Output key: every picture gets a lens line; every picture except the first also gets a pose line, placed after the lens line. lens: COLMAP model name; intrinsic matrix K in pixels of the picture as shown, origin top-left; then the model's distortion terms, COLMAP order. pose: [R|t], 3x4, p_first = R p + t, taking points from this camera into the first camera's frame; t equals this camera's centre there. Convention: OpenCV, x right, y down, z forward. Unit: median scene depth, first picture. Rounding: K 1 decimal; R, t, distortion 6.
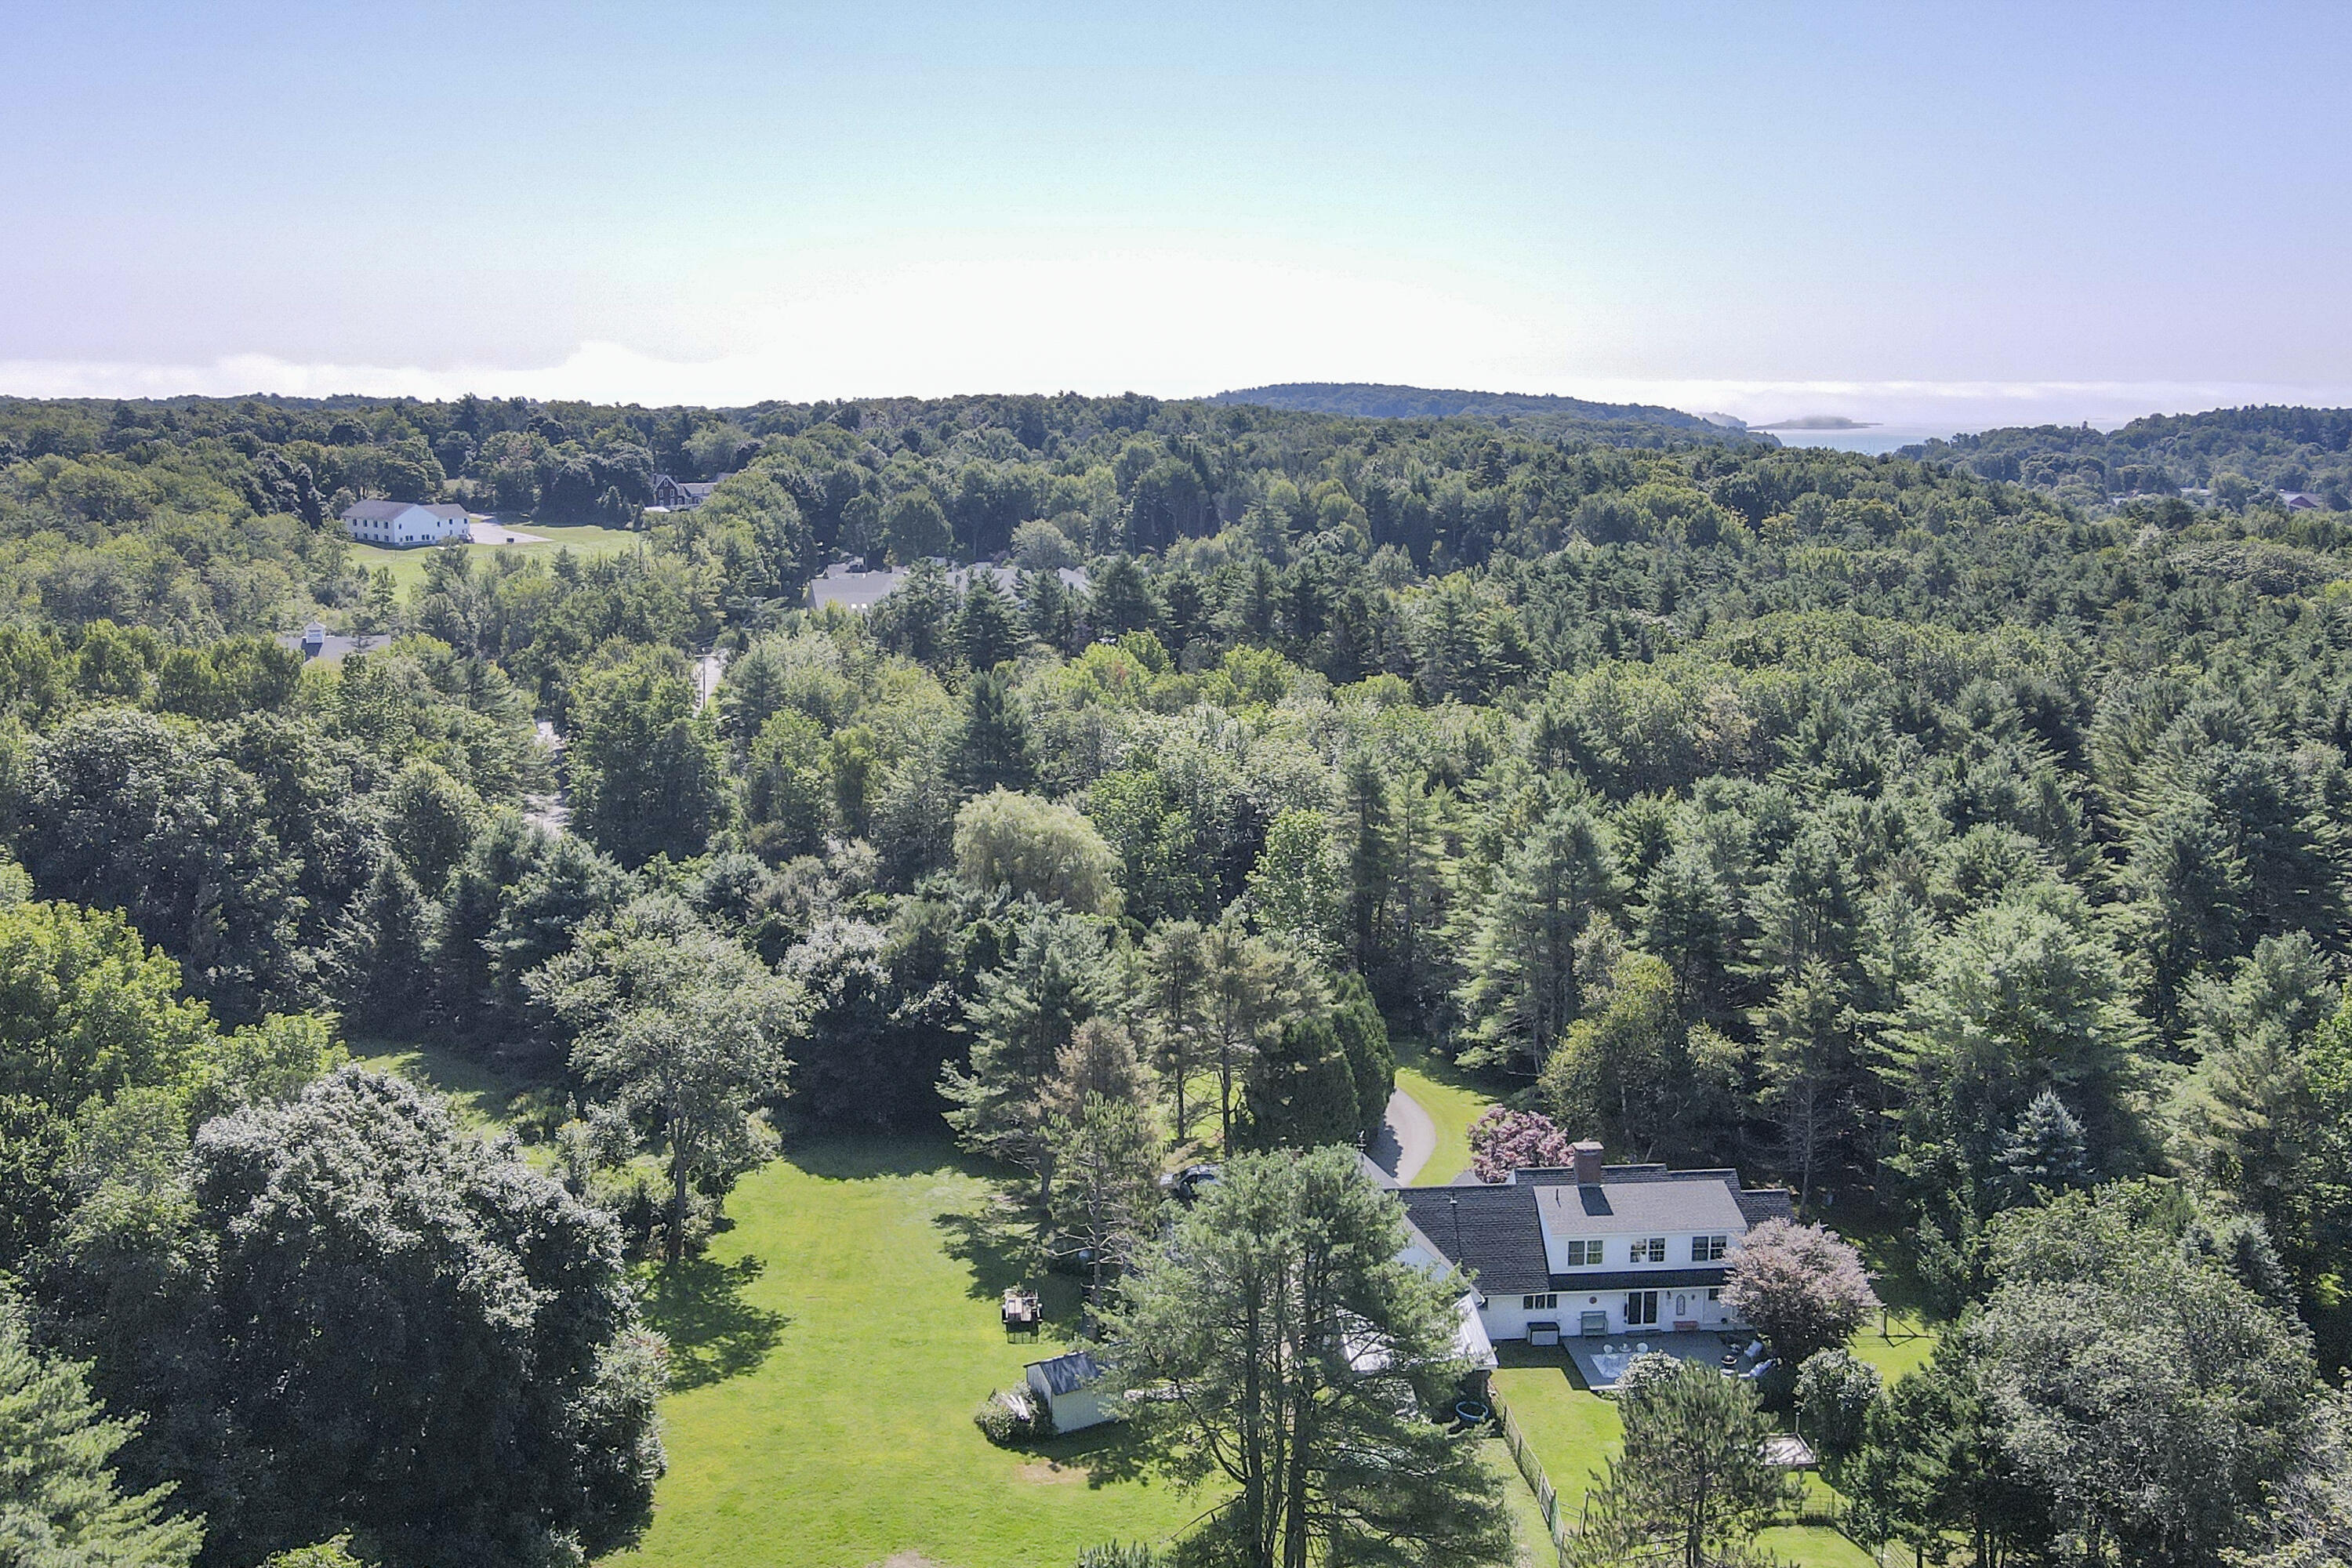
lens RADIAL K [[2018.3, 0, 1176.0], [0, 2018.3, 784.0], [0, 0, 1]] dist [0.004830, 0.013749]
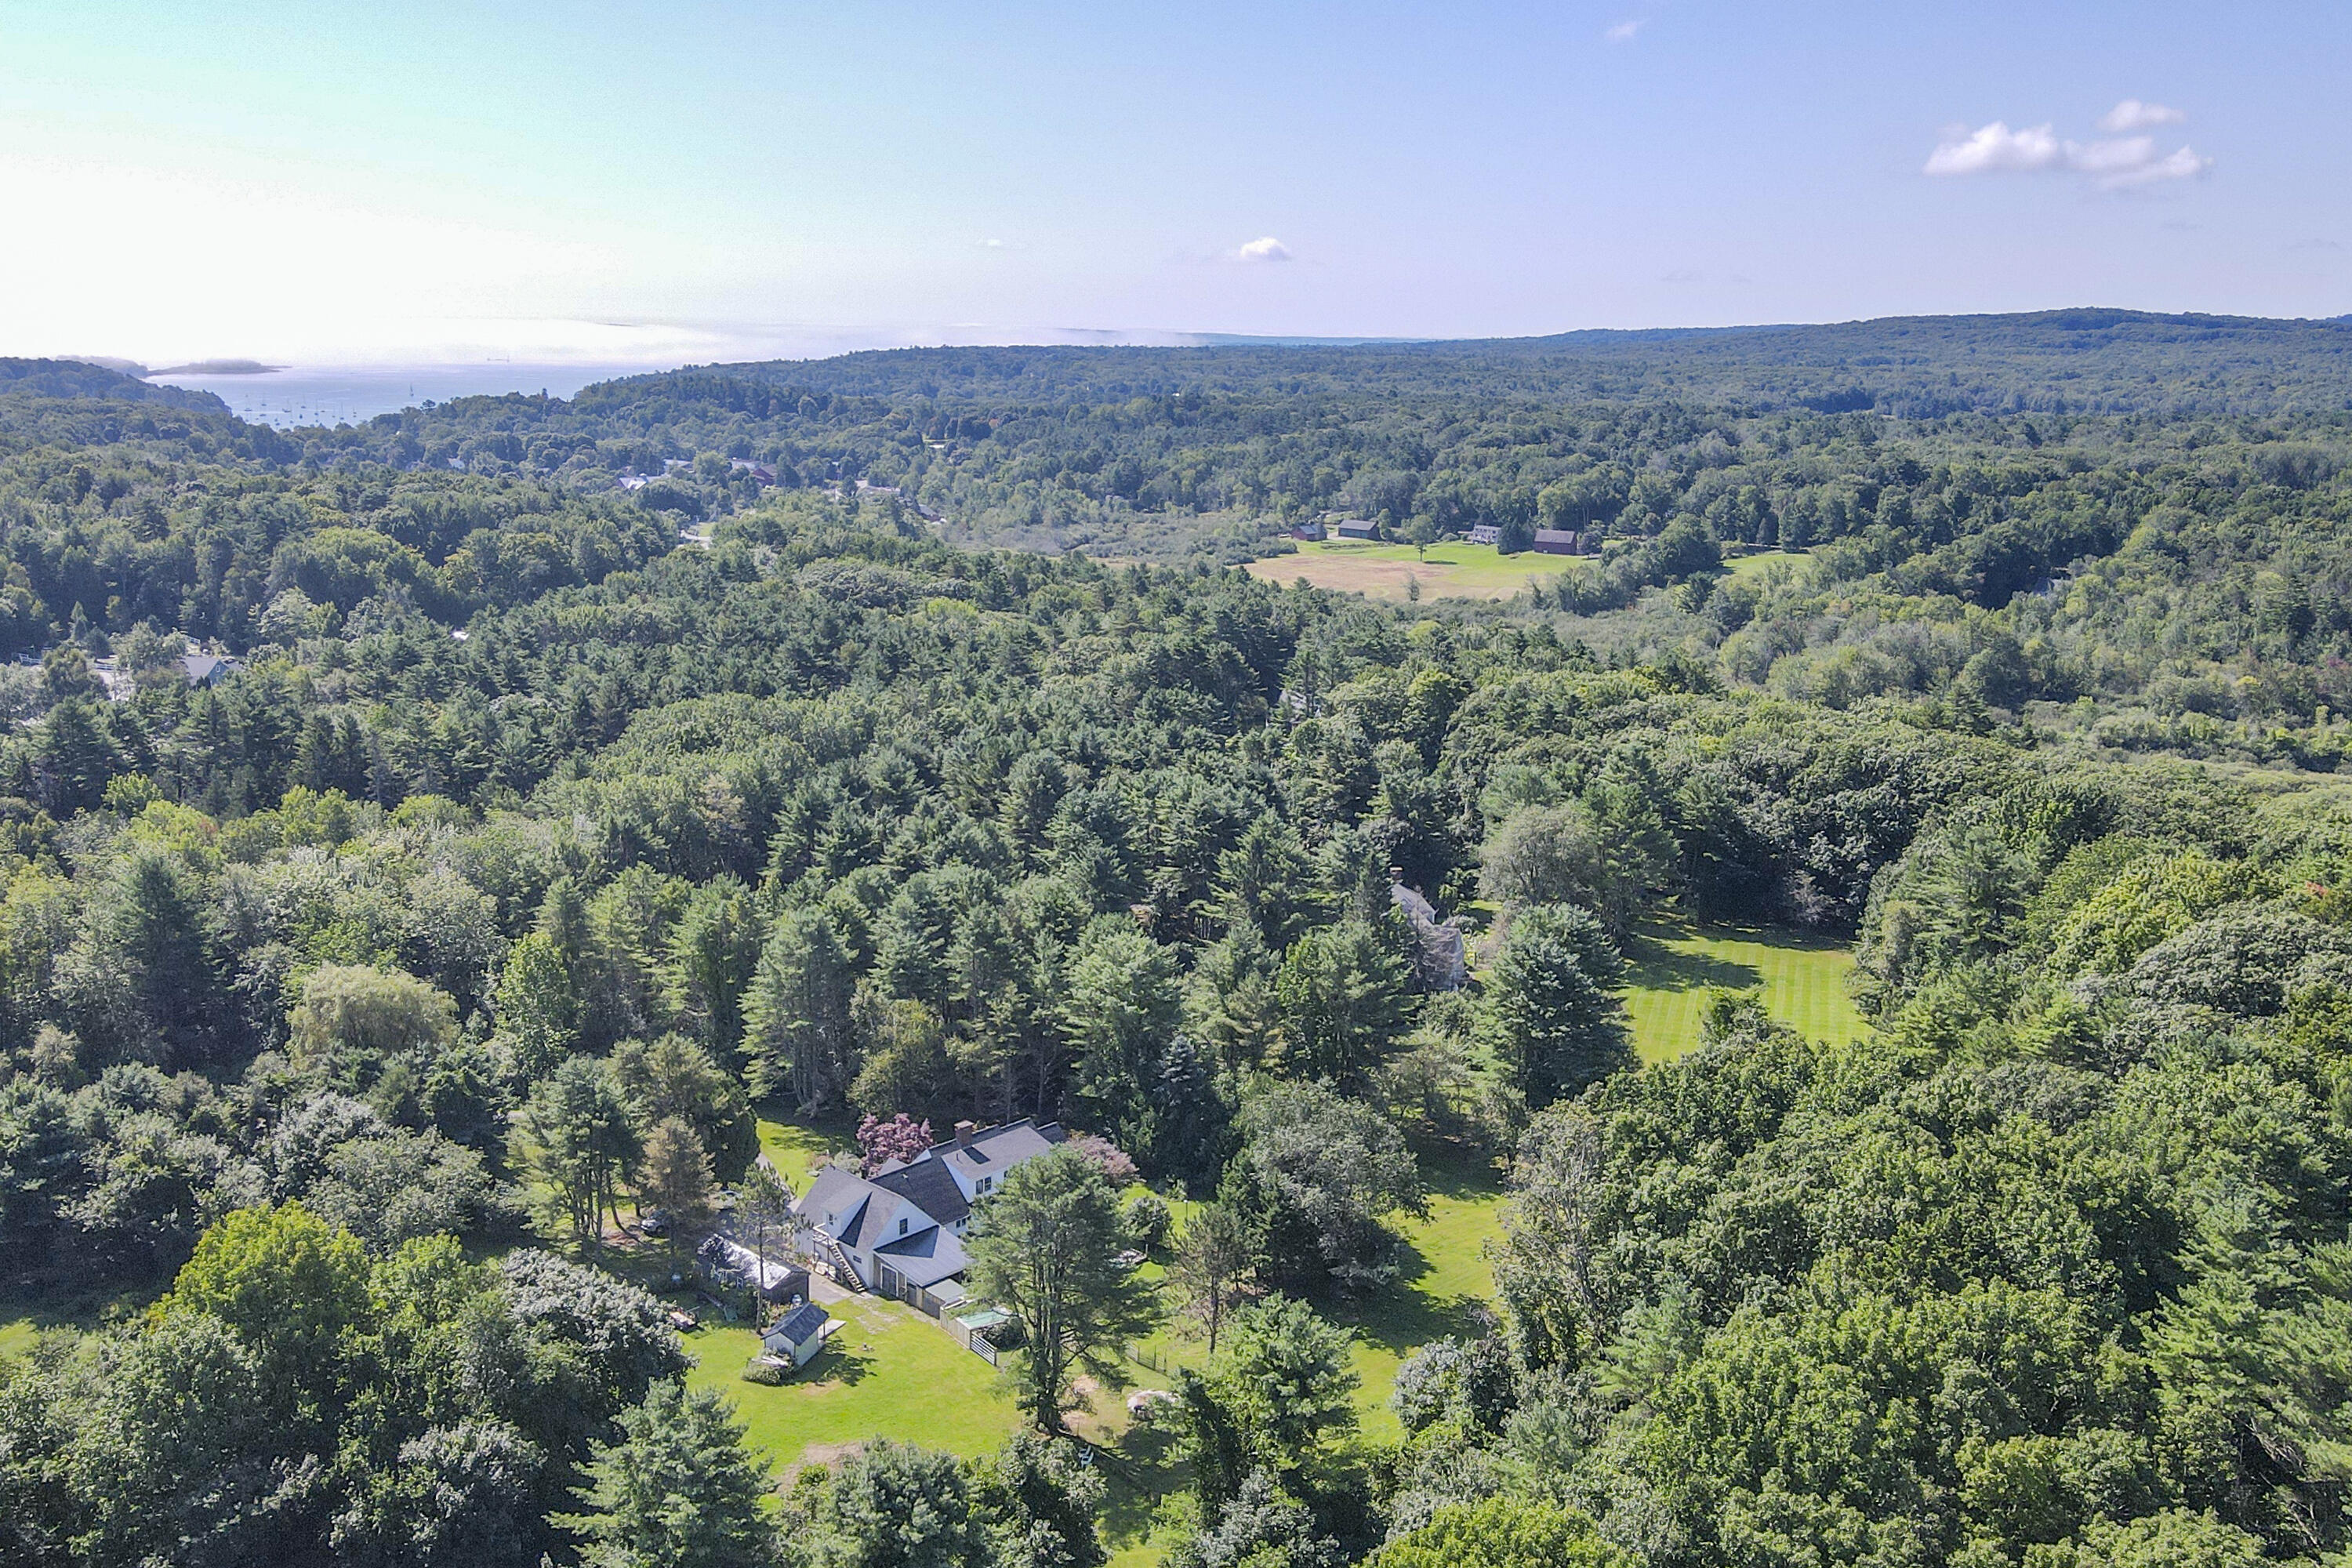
lens RADIAL K [[2018.3, 0, 1176.0], [0, 2018.3, 784.0], [0, 0, 1]] dist [0.004830, 0.013749]
pose [[0.741862, -0.134901, 0.656843, -0.474980], [0.116779, 0.990577, 0.071548, -0.130522], [-0.660305, 0.023626, 0.750625, -0.248222]]
